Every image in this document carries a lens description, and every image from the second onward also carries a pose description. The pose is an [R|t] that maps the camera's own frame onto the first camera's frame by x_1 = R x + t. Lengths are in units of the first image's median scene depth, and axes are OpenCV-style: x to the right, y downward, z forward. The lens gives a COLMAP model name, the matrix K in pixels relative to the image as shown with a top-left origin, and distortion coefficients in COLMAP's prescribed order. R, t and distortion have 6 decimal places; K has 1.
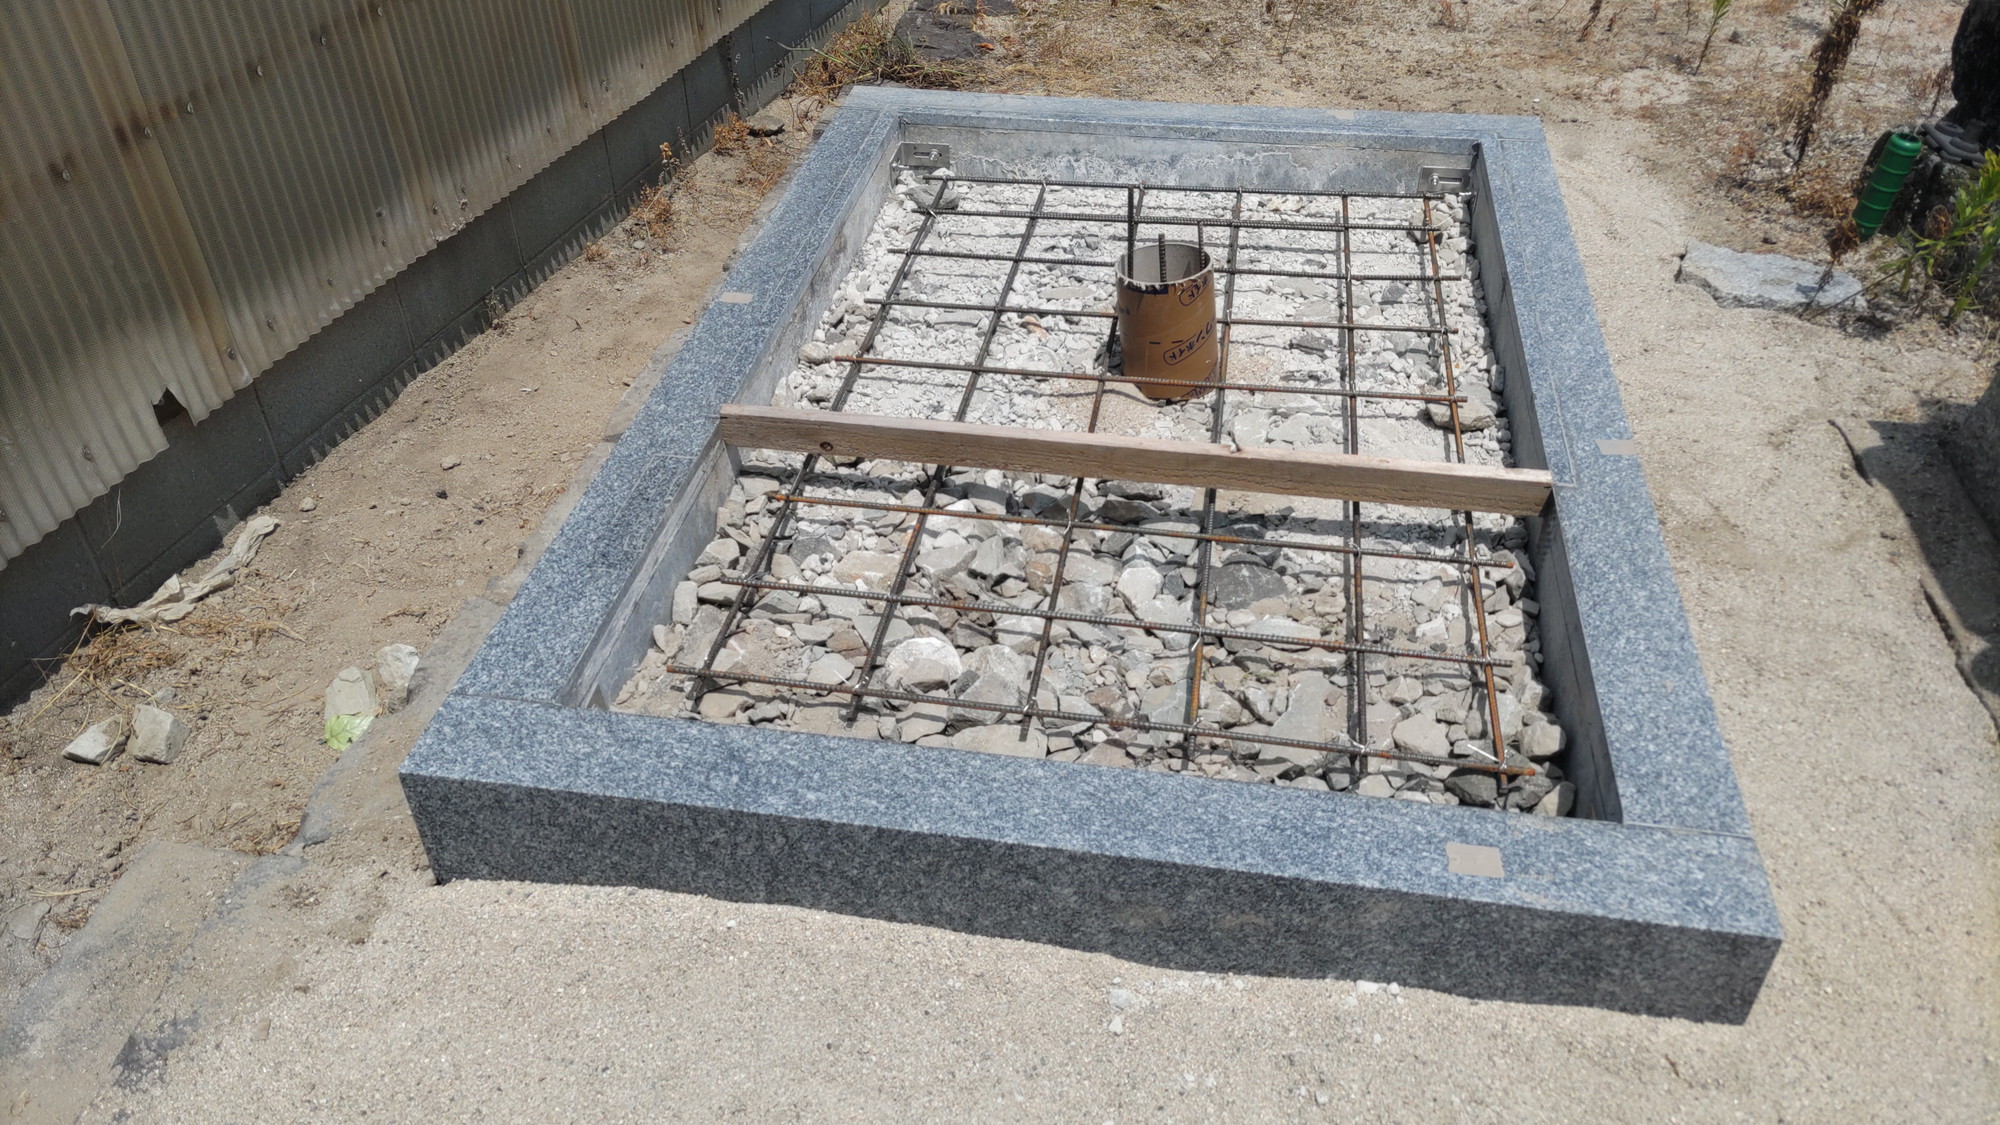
lens RADIAL K [[1493.7, 0, 1002.0], [0, 1493.7, 556.8], [0, 0, 1]] dist [0.112428, -0.150499]
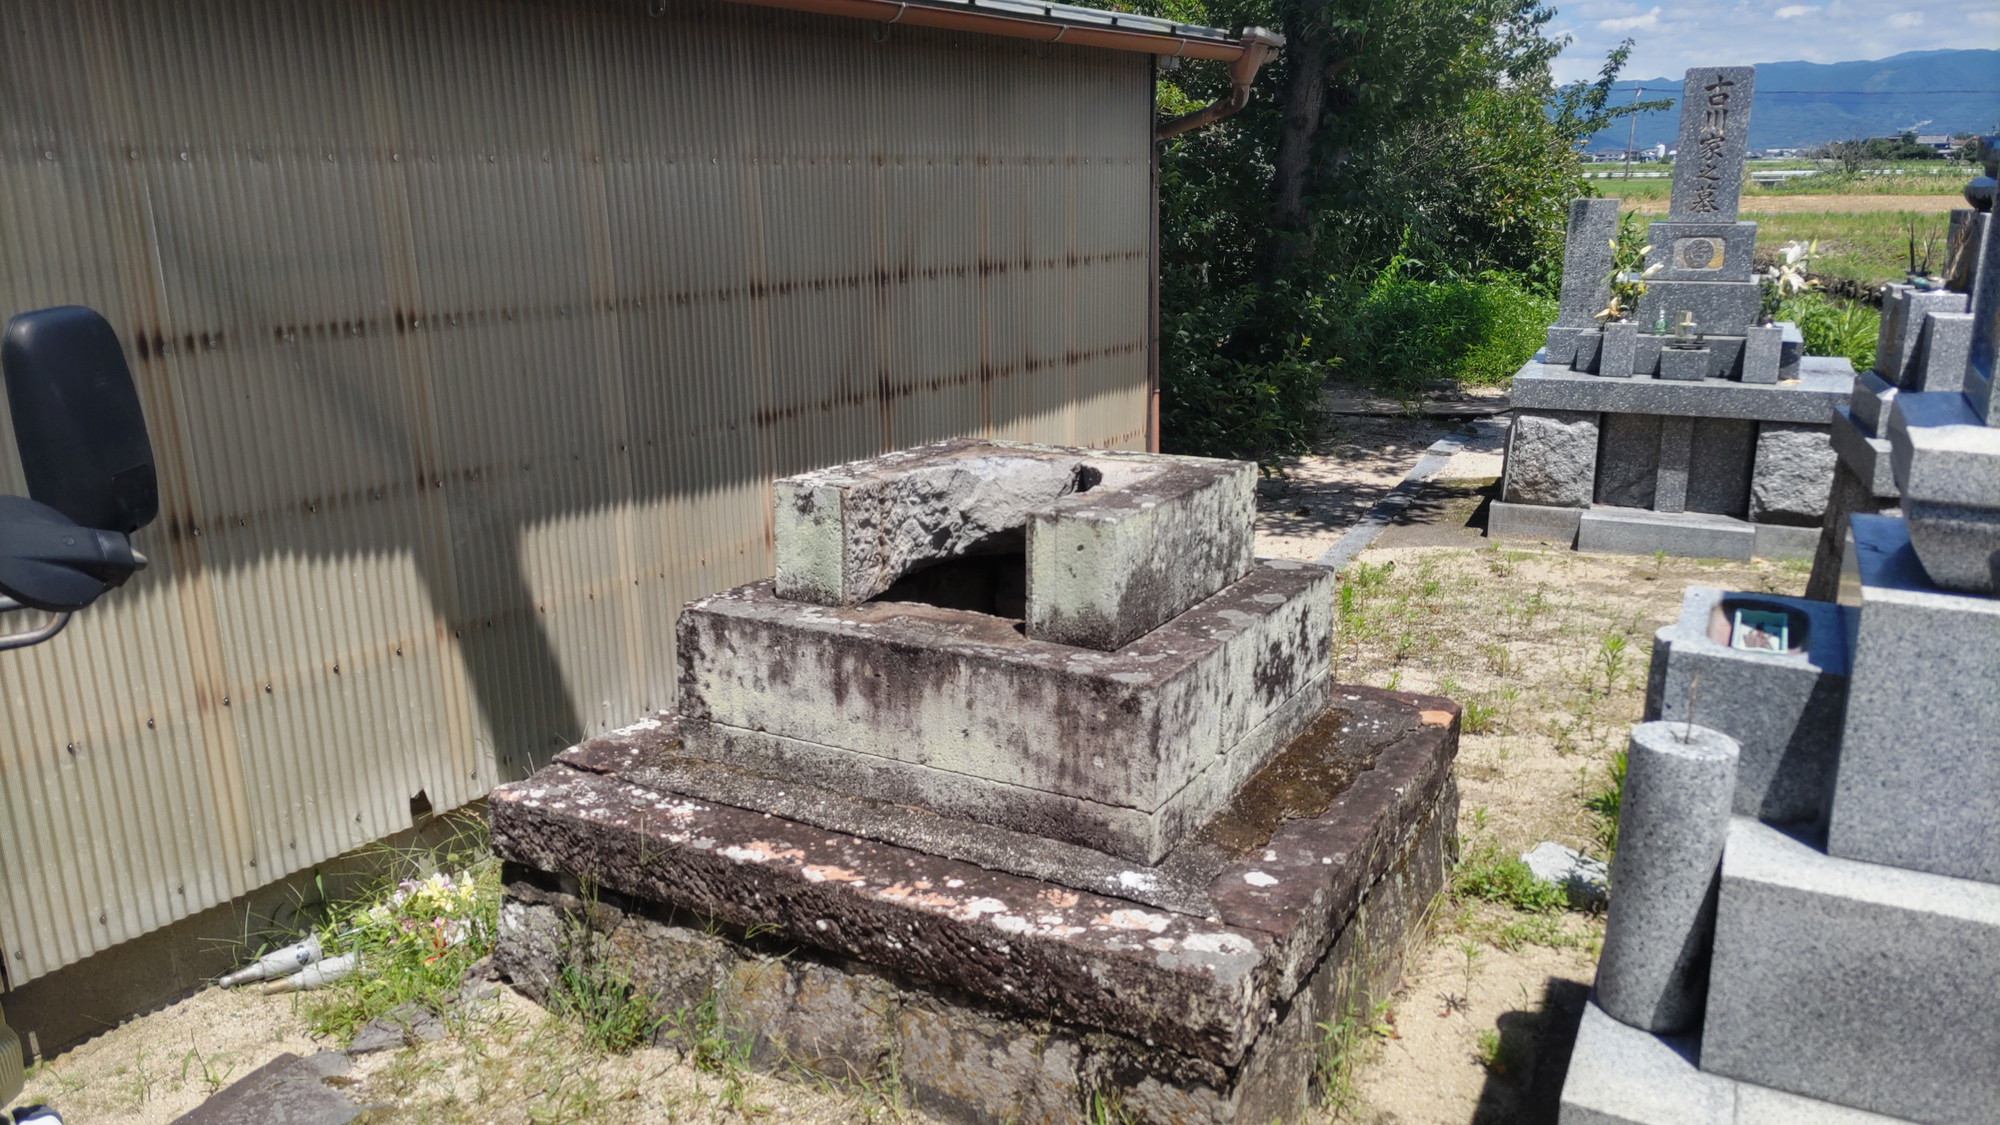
lens RADIAL K [[1502.2, 0, 1000.1], [0, 1502.2, 549.0], [0, 0, 1]] dist [0.101456, -0.126550]
pose [[0.953906, 0.076507, -0.290190, 0.631319], [-0.183951, 0.913071, -0.363955, 0.173893], [0.237119, 0.400559, 0.885058, -0.475360]]
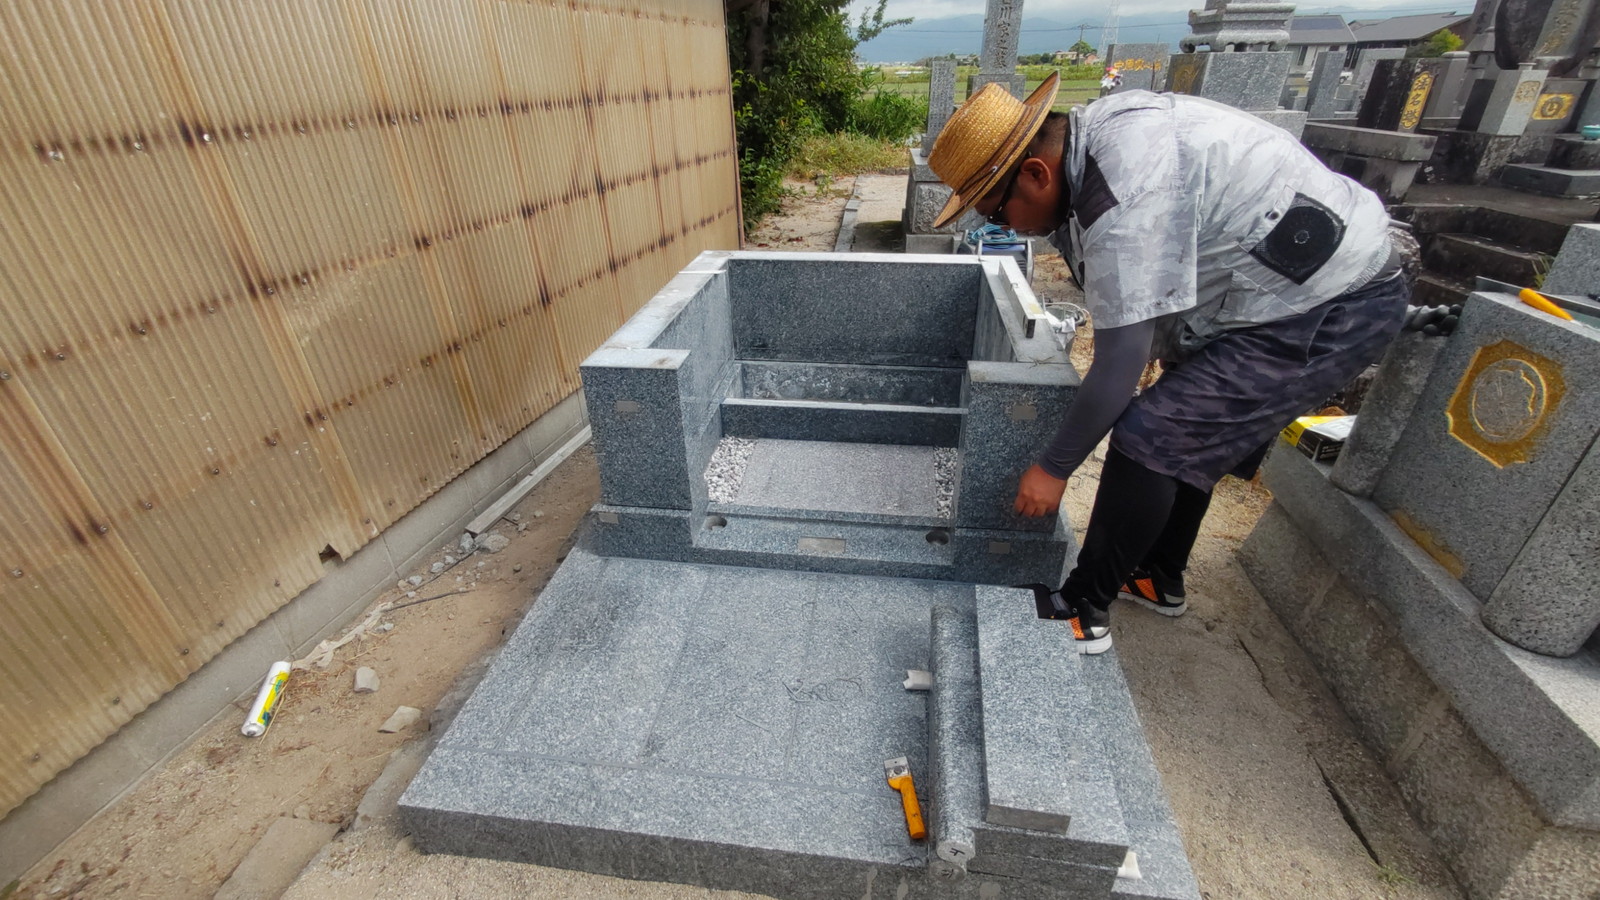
lens RADIAL K [[684.2, 0, 805.2], [0, 684.2, 442.7], [0, 0, 1]] dist [0.010000, -0.006523]
pose [[0.999396, -0.019614, 0.028686, 0.047144], [0.023694, 0.988457, -0.149636, -0.128007], [-0.025420, 0.150225, 0.988325, 0.145086]]
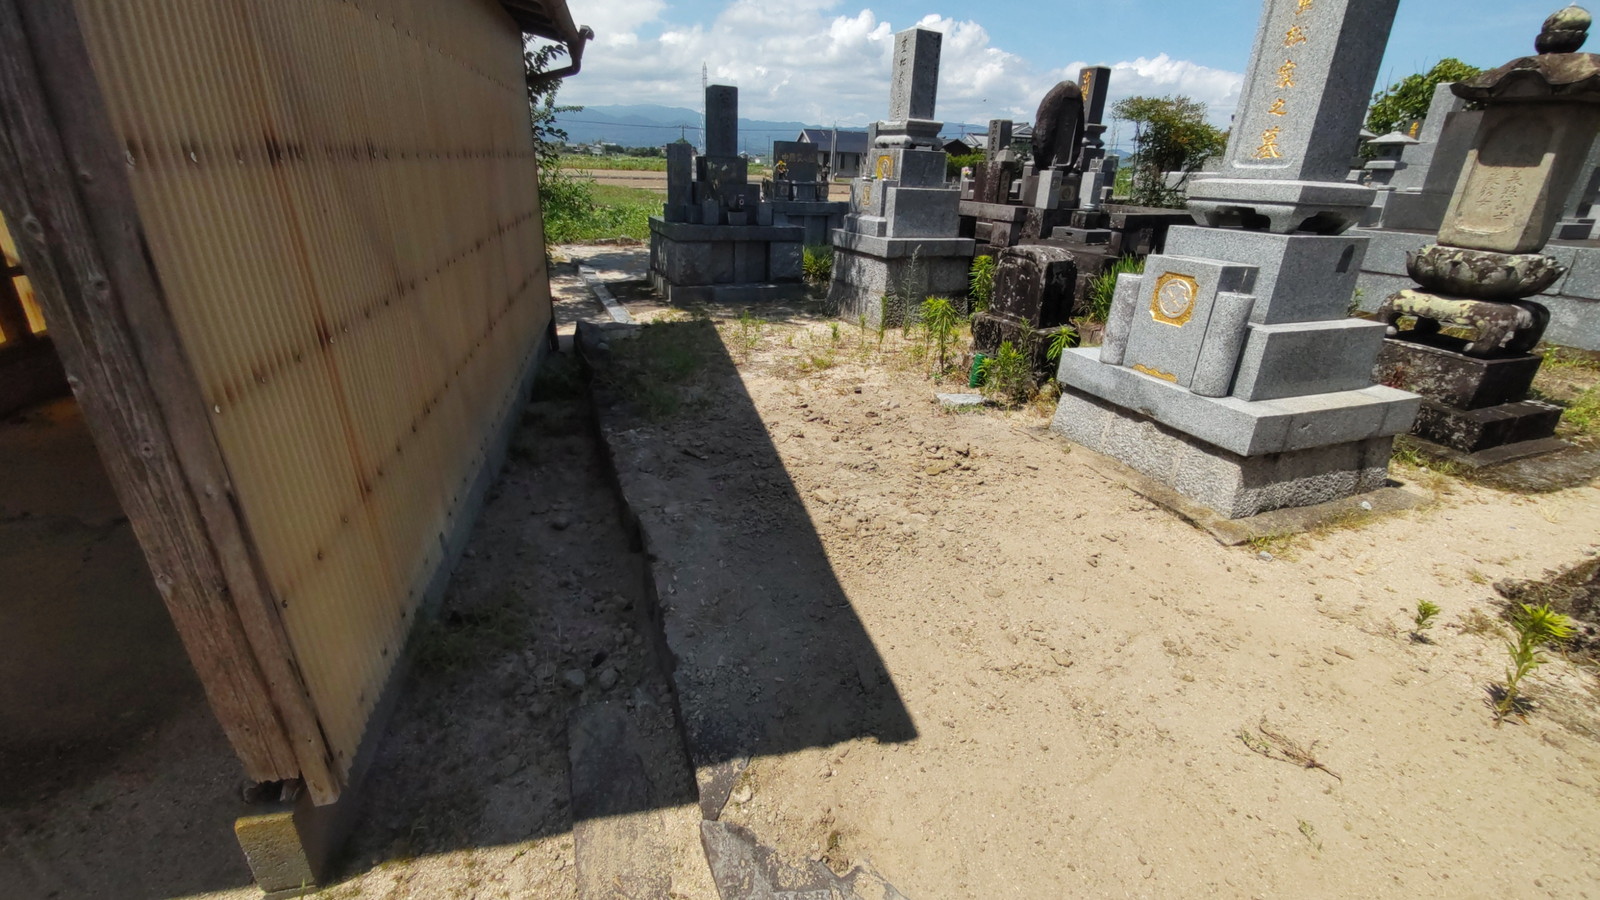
lens RADIAL K [[688.4, 0, 813.2], [0, 688.4, 440.6], [0, 0, 1]] dist [0.000800, 0.000270]
pose [[0.852163, -0.152476, 0.500568, -0.784492], [0.275812, 0.943815, -0.182048, 0.114662], [-0.444686, 0.293197, 0.846339, -0.060031]]
